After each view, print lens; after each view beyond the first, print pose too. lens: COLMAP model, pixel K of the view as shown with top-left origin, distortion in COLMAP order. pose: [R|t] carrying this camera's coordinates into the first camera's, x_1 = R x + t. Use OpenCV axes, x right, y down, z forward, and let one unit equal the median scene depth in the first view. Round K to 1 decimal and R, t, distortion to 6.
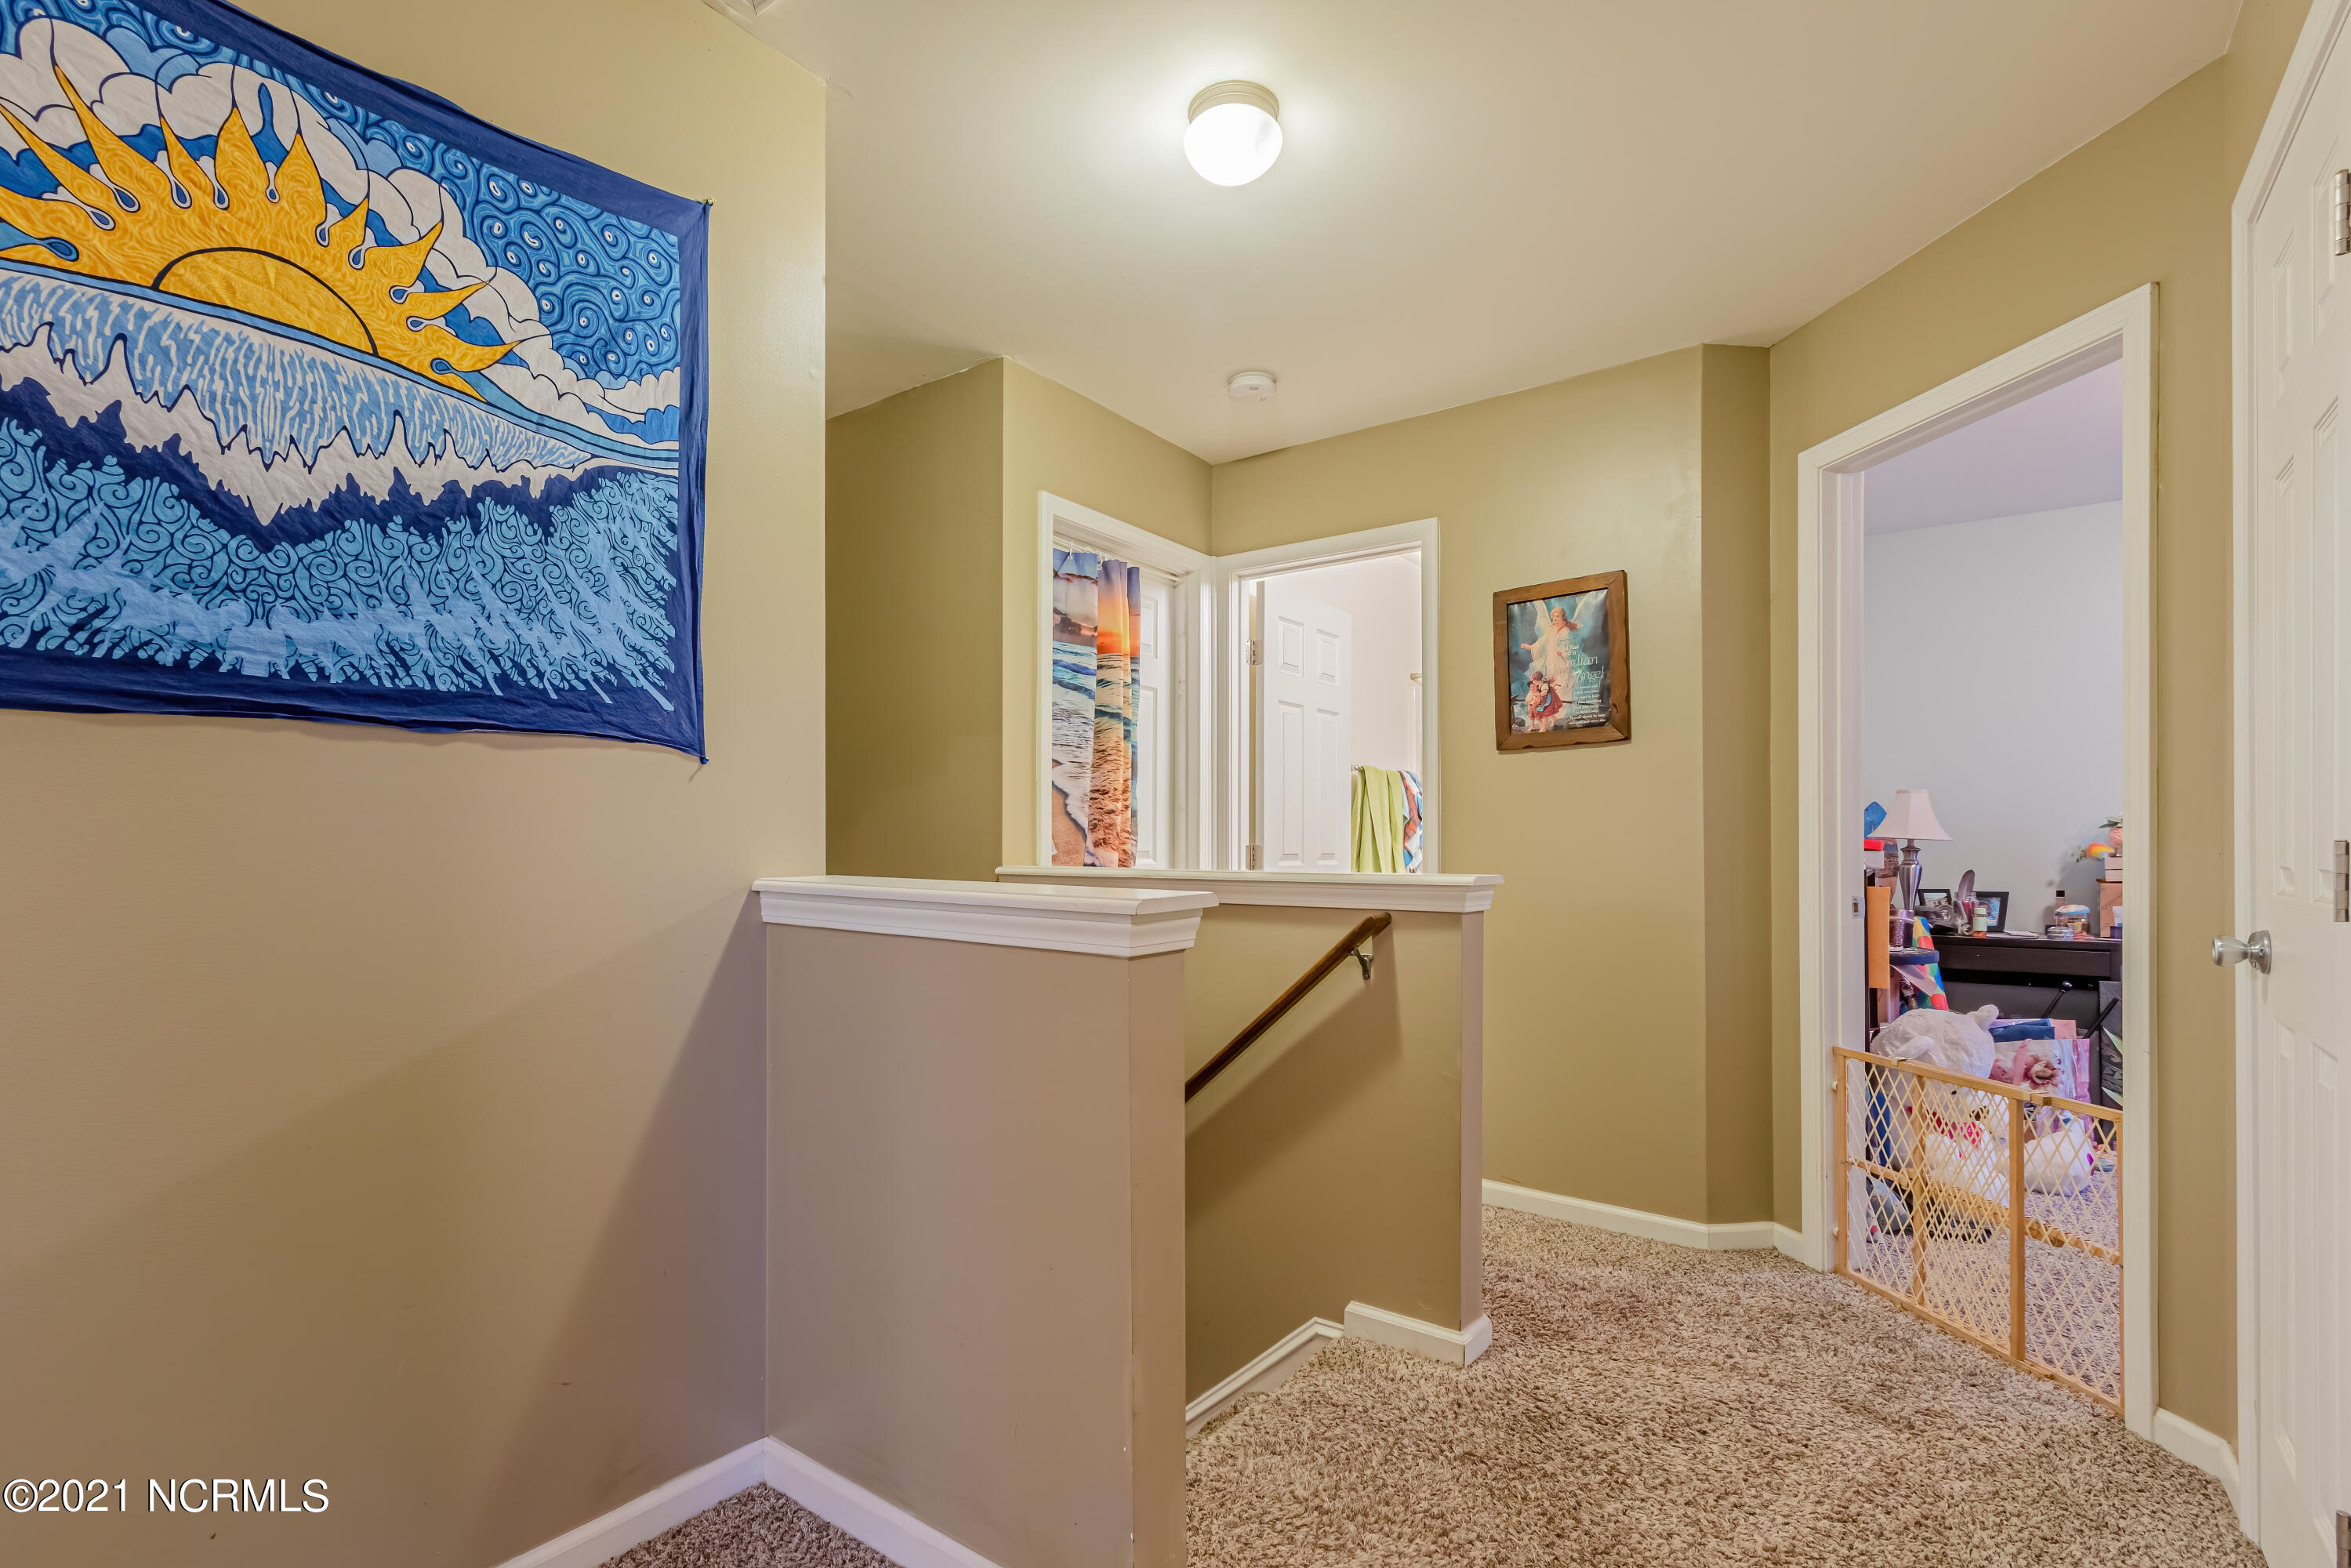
lens RADIAL K [[1109.4, 0, 1143.1], [0, 1109.4, 839.8], [0, 0, 1]] dist [0.006872, -0.001161]
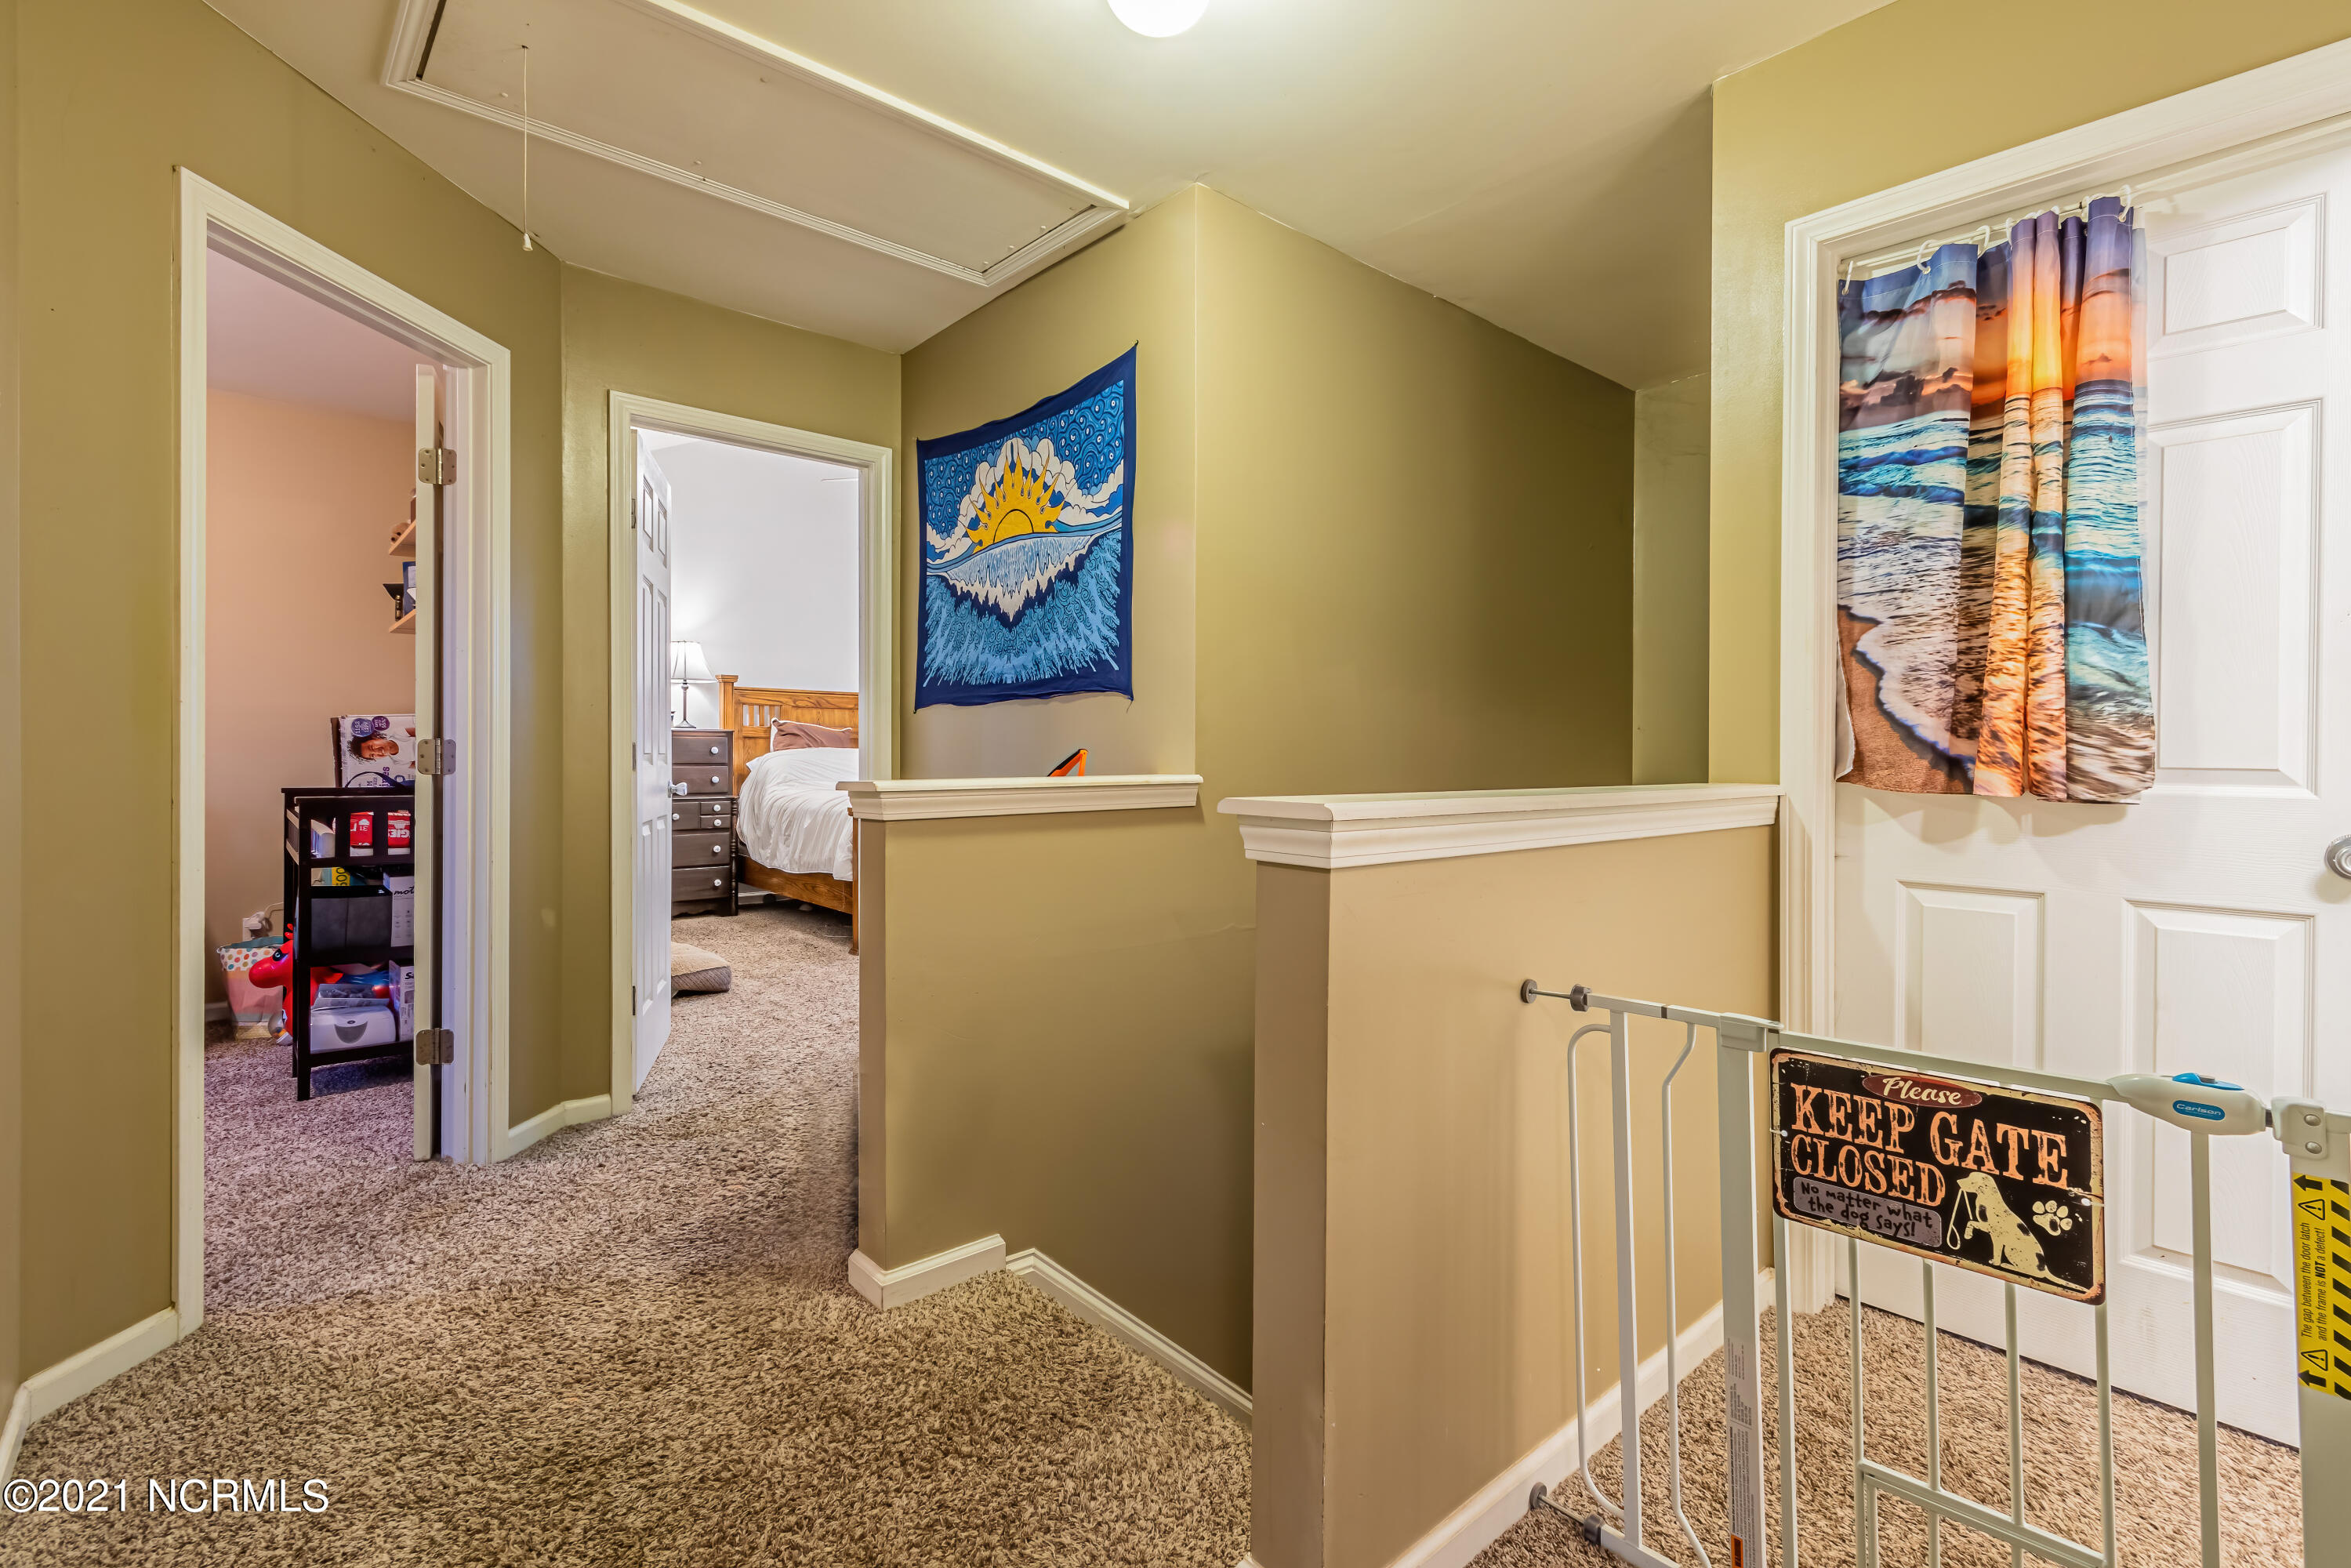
lens RADIAL K [[1091.9, 0, 1182.5], [0, 1091.9, 764.3], [0, 0, 1]] dist [0.011657, -0.002890]
pose [[-0.203684, 0.002858, -0.979032, 1.312982], [-0.004595, 0.999982, 0.003875, 0.019241], [0.979026, 0.005288, -0.203667, 1.634066]]
